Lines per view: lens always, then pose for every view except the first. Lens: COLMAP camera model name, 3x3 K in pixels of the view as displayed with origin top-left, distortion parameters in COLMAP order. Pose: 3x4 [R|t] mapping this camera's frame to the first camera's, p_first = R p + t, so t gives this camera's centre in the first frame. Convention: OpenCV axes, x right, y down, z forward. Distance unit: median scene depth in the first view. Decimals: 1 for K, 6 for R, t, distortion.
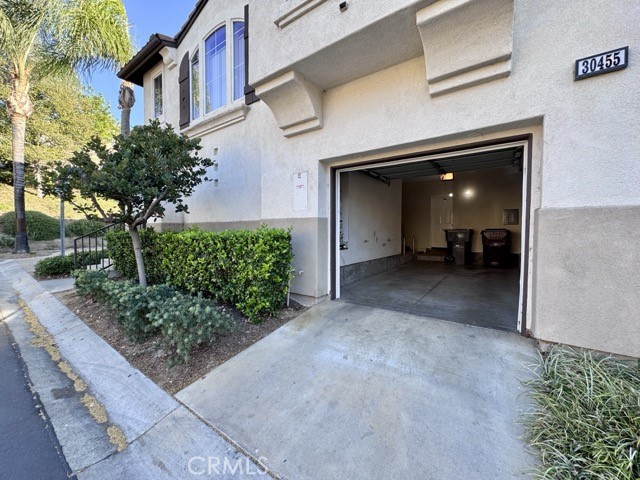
lens RADIAL K [[255.9, 0, 317.4], [0, 255.9, 240.8], [0, 0, 1]] dist [-0.002539, 0.000243]
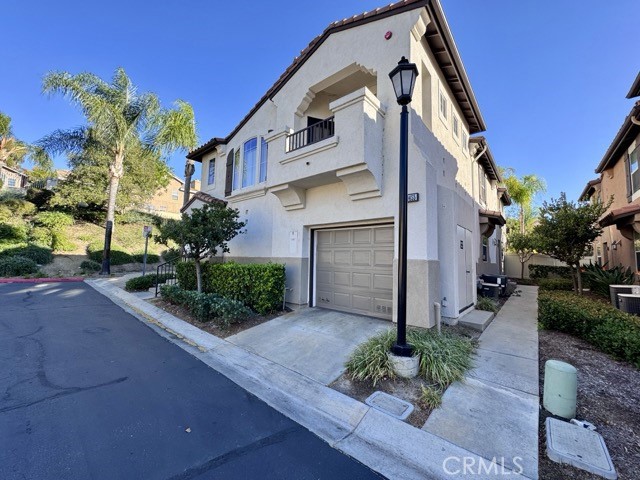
lens RADIAL K [[255.9, 0, 317.8], [0, 255.9, 240.4], [0, 0, 1]] dist [-0.002539, 0.000243]
pose [[0.995872, 0.015076, -0.089507, 0.260789], [-0.025203, 0.993262, -0.113114, -0.013923], [0.087199, 0.114903, 0.989542, -0.720299]]
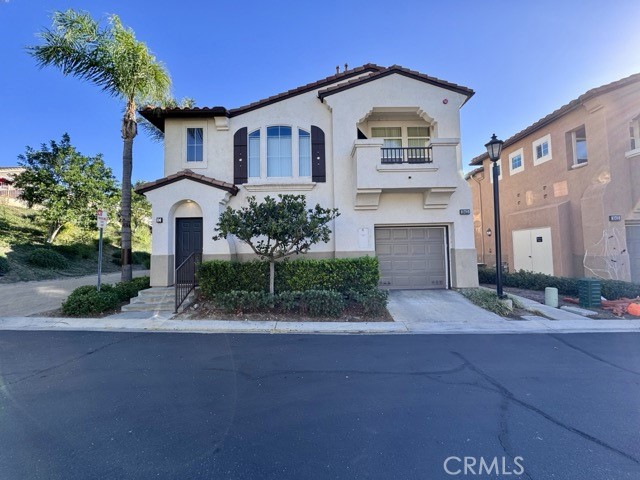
lens RADIAL K [[255.9, 0, 319.5], [0, 255.9, 241.5], [0, 0, 1]] dist [-0.002539, 0.000243]
pose [[0.807762, 0.010814, 0.589409, -1.570031], [0.042462, 0.996167, -0.076470, -0.025745], [-0.587977, 0.086797, 0.804207, -0.416822]]
